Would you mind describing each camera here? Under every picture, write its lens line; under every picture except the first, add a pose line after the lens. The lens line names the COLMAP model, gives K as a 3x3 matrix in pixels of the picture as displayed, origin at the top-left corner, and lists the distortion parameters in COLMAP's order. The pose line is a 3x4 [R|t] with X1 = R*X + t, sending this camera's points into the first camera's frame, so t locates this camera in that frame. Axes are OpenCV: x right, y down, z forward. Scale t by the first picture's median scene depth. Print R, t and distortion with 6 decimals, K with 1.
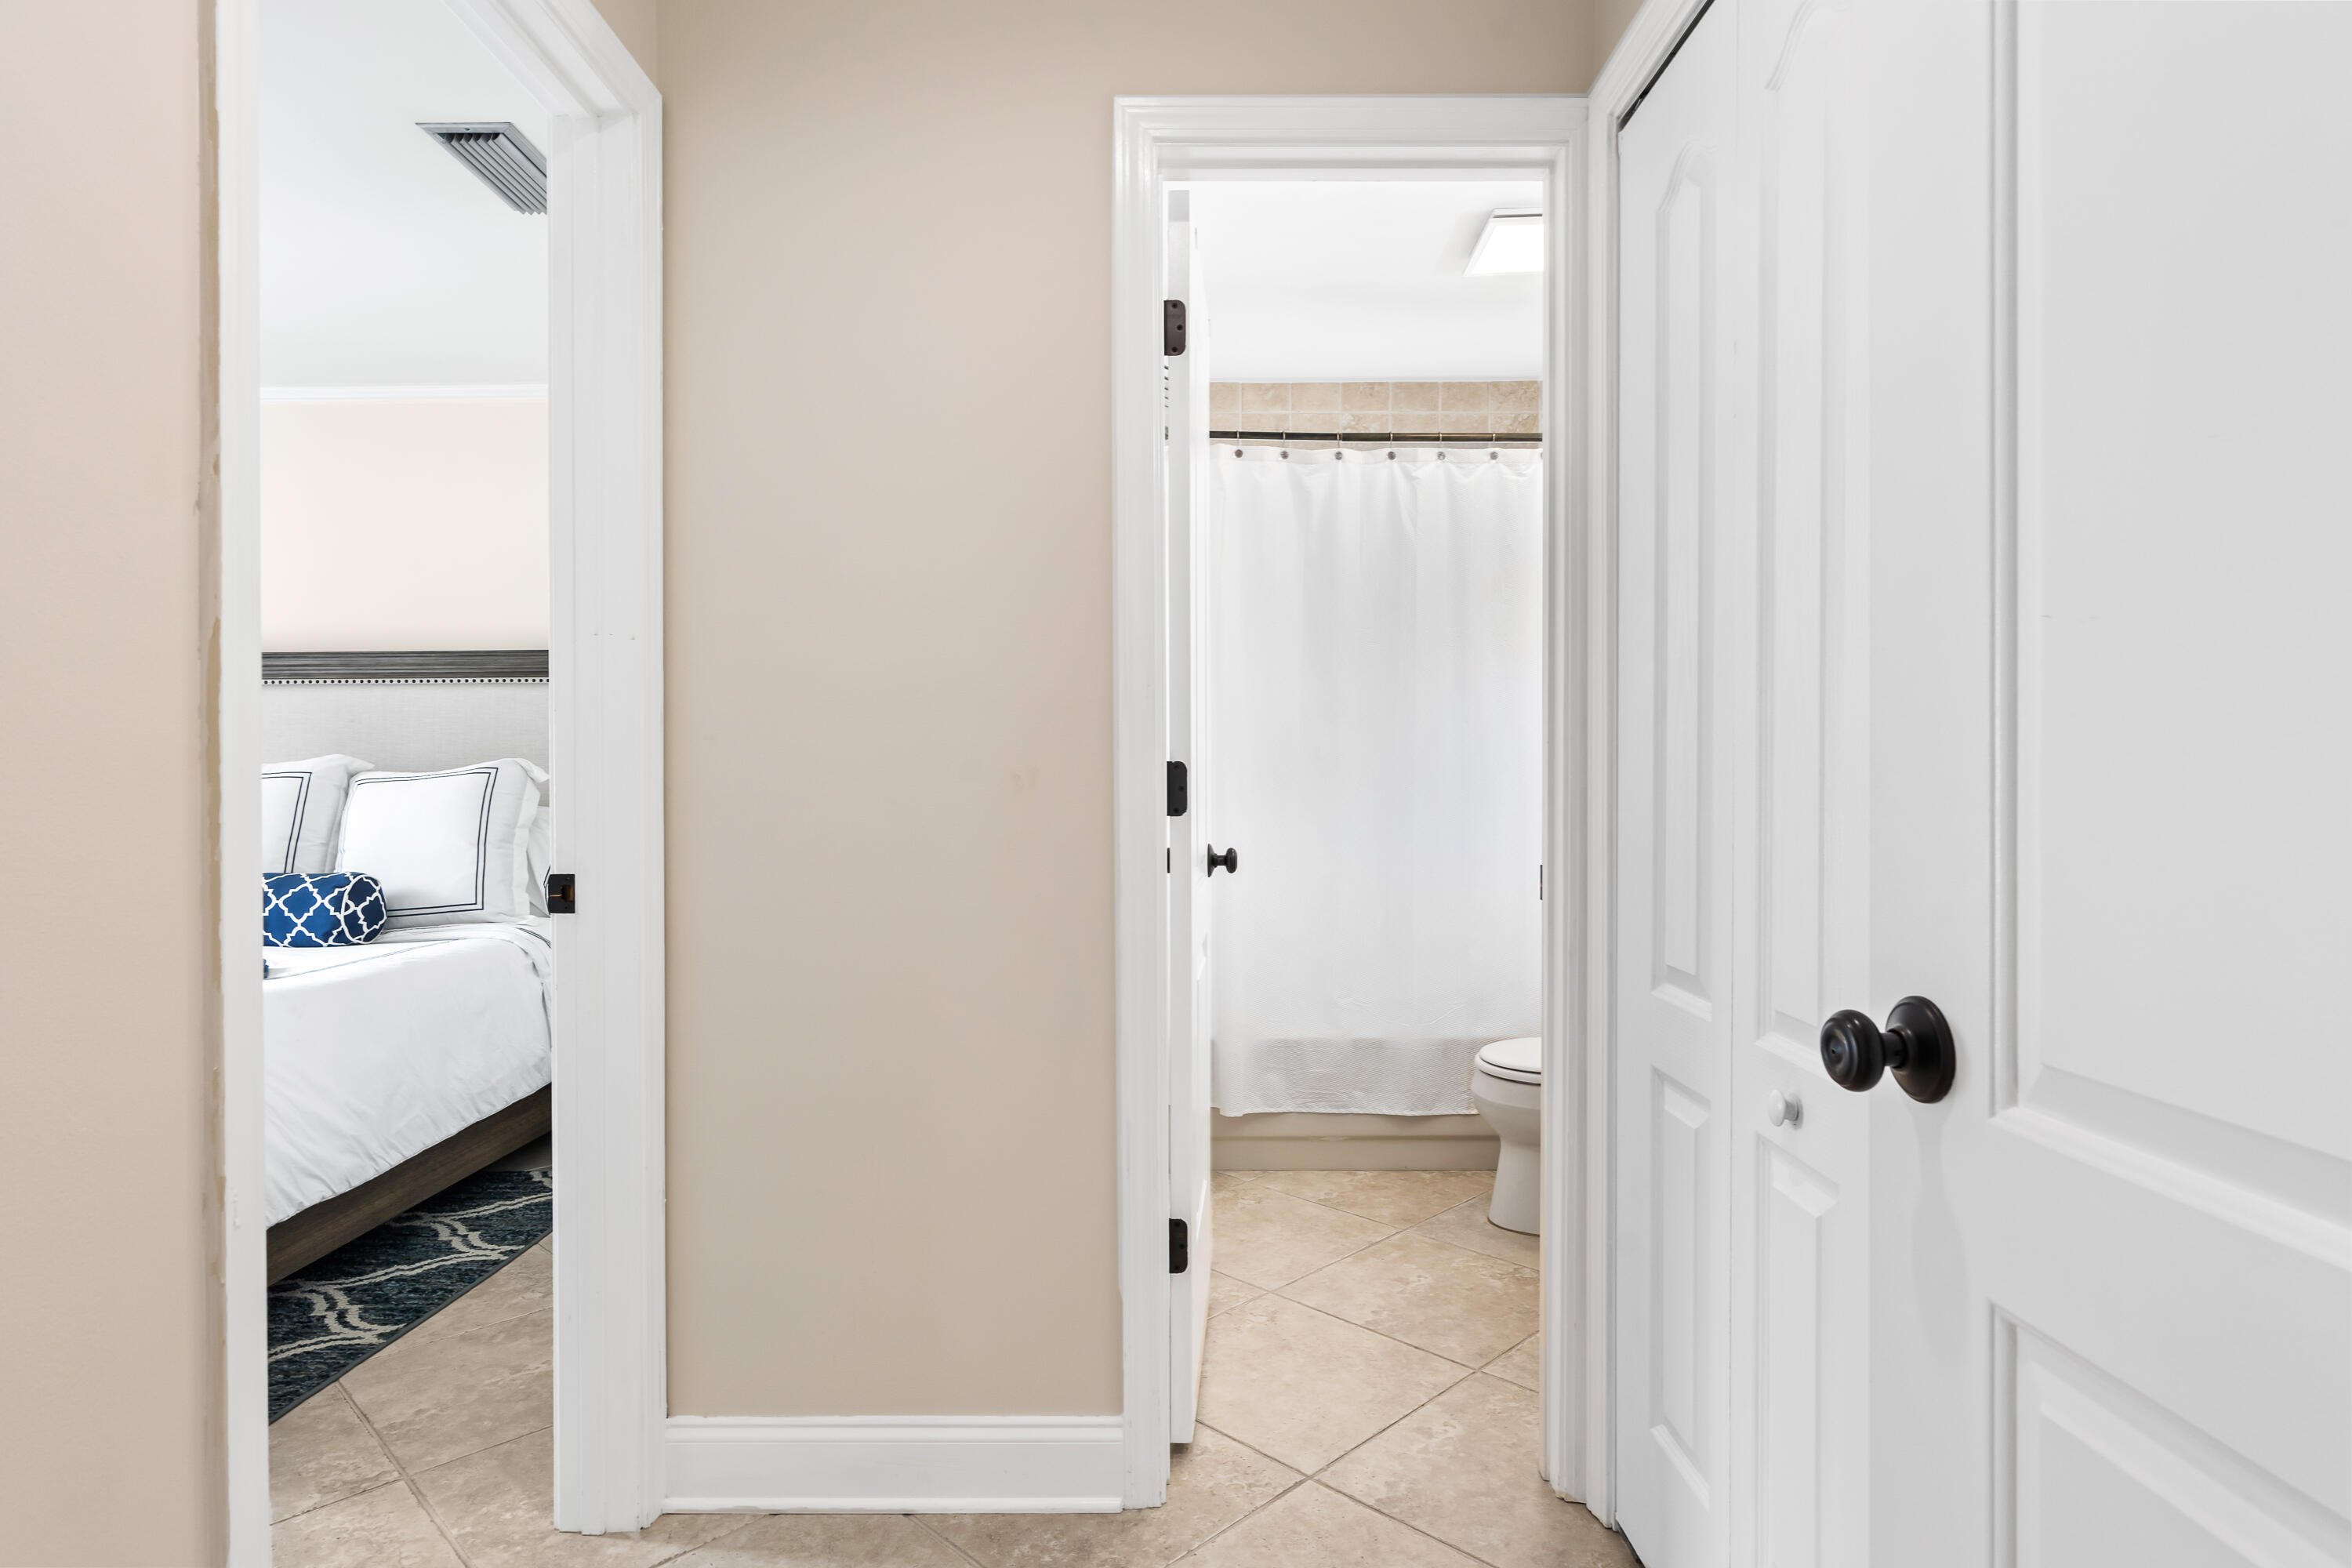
lens RADIAL K [[1248.9, 0, 1176.0], [0, 1248.9, 784.0], [0, 0, 1]] dist [-0.016230, 0.000346]
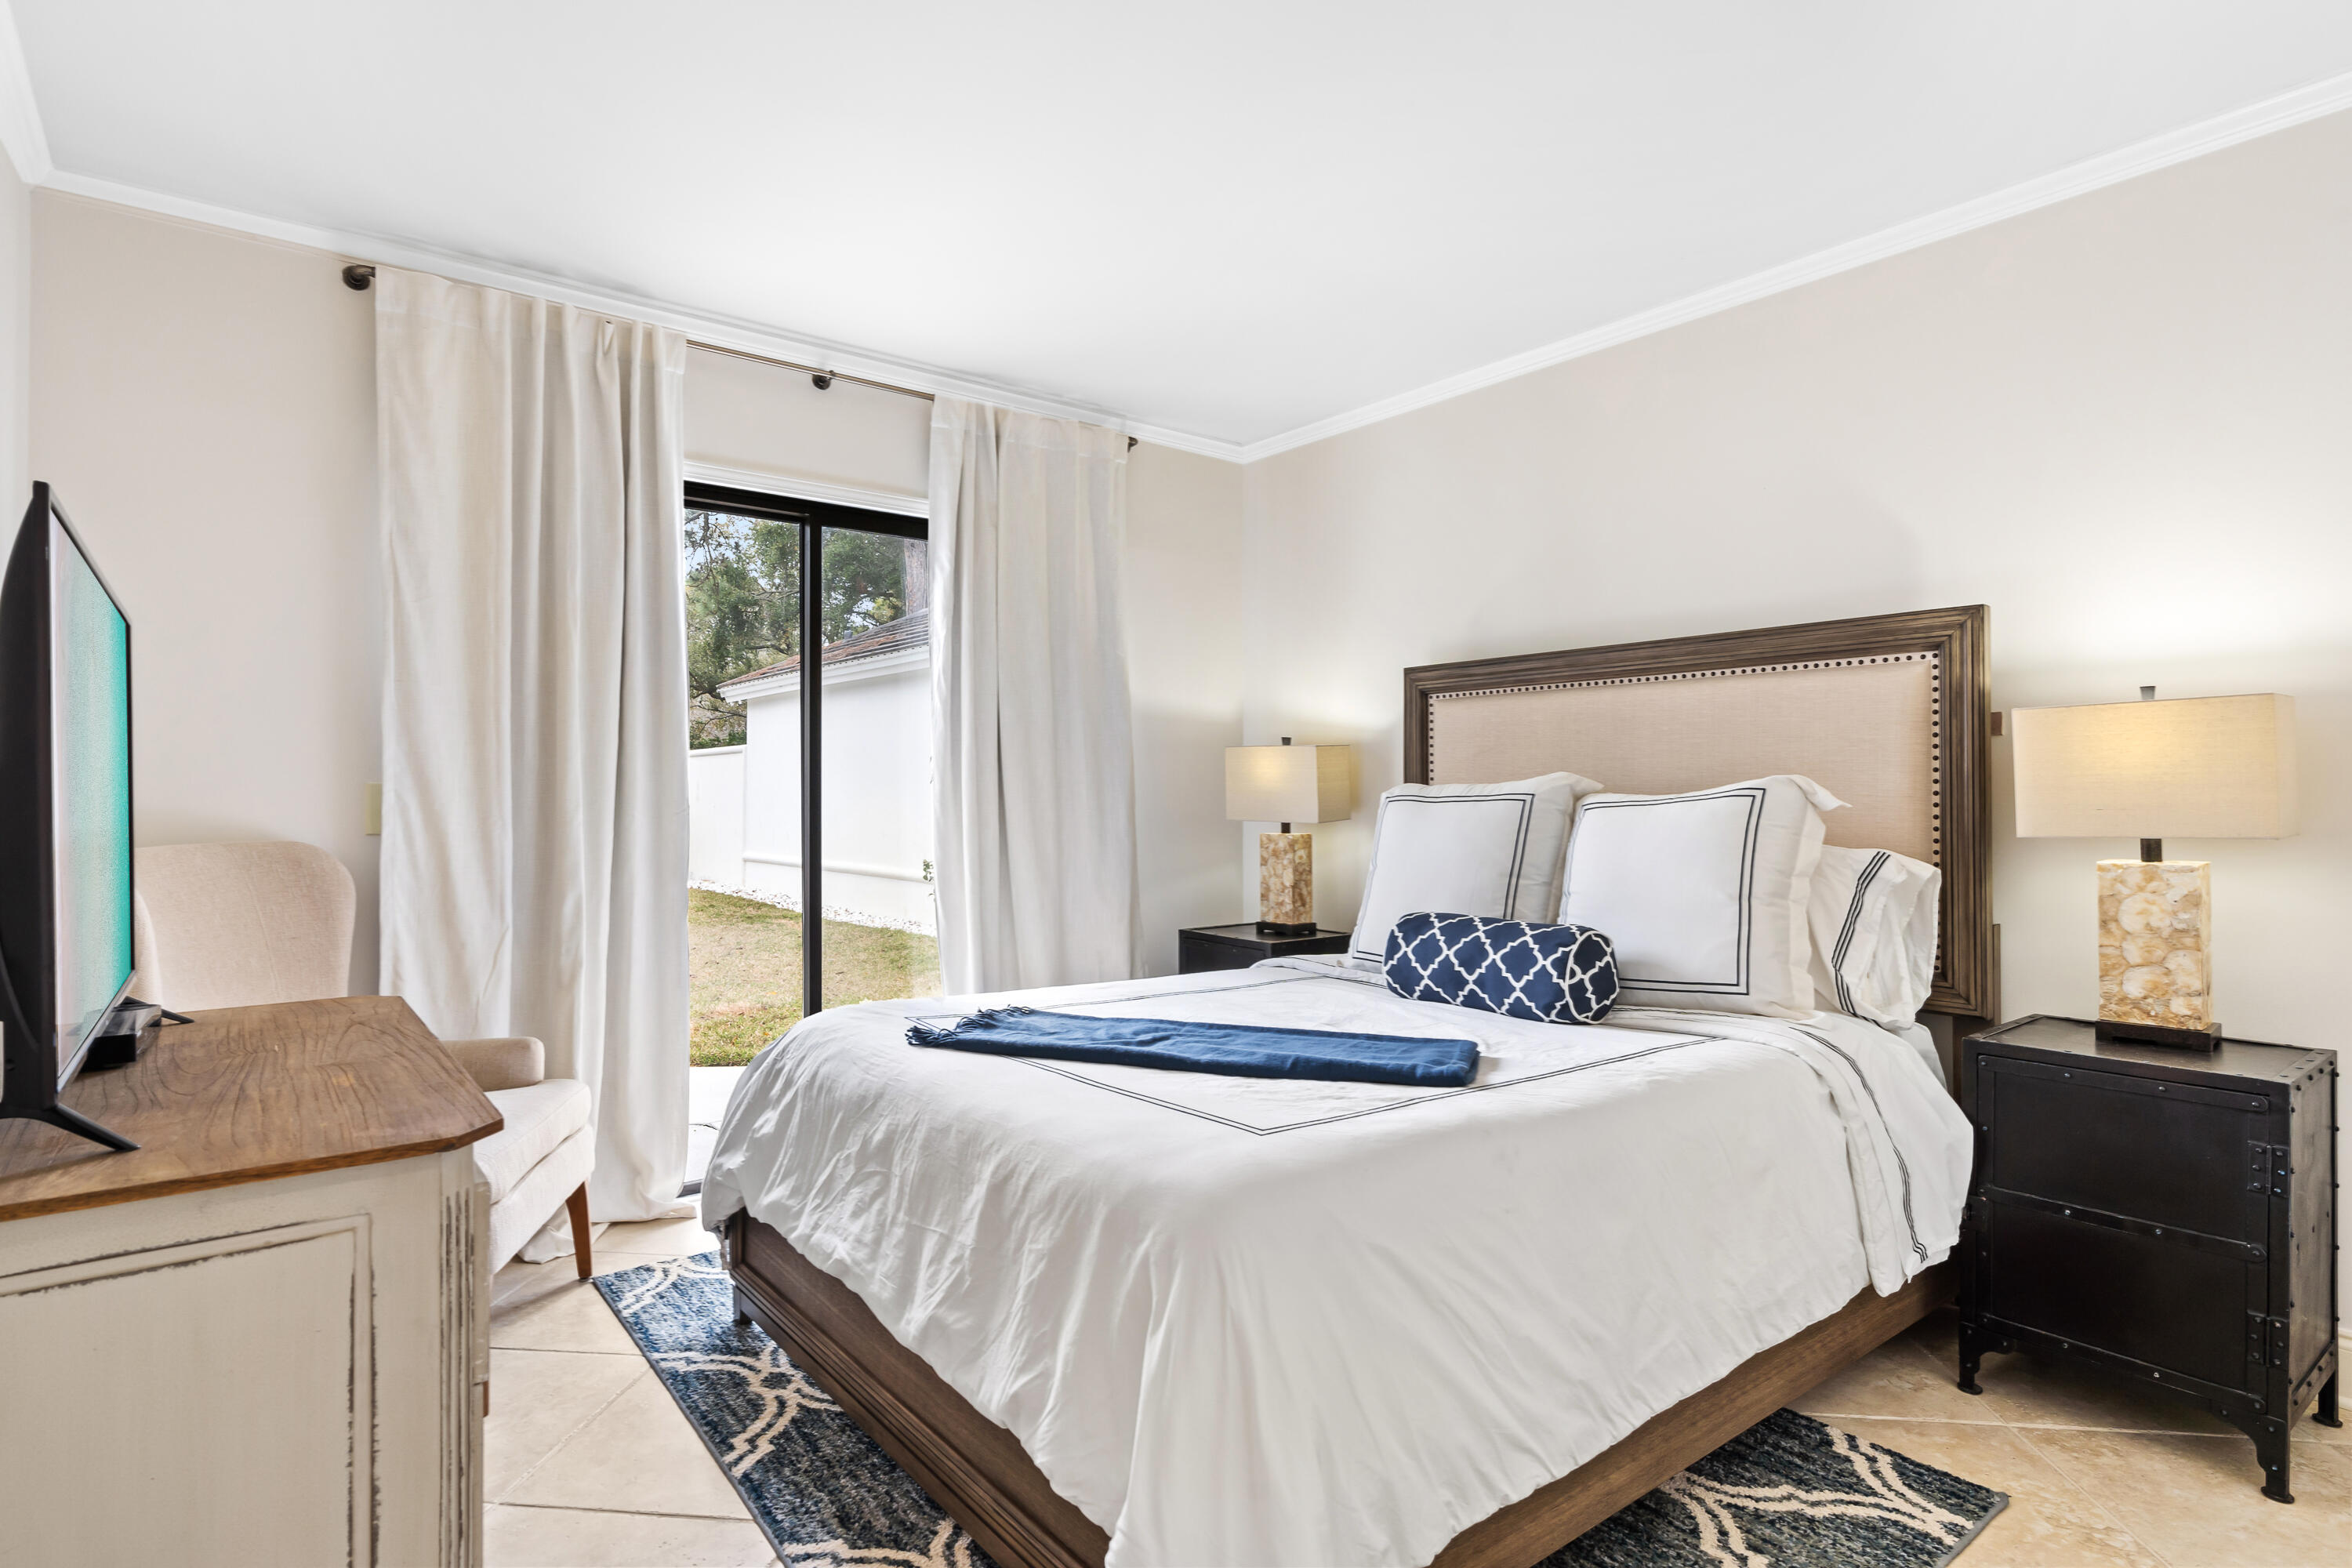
lens RADIAL K [[1196.1, 0, 1168.2], [0, 1196.1, 781.1], [0, 0, 1]] dist [0.000908, 0.000225]
pose [[0.612318, -0.004621, -0.790598, -0.240843], [-0.009170, 0.999874, -0.012947, -0.005994], [0.790558, 0.015178, 0.612199, 0.354413]]
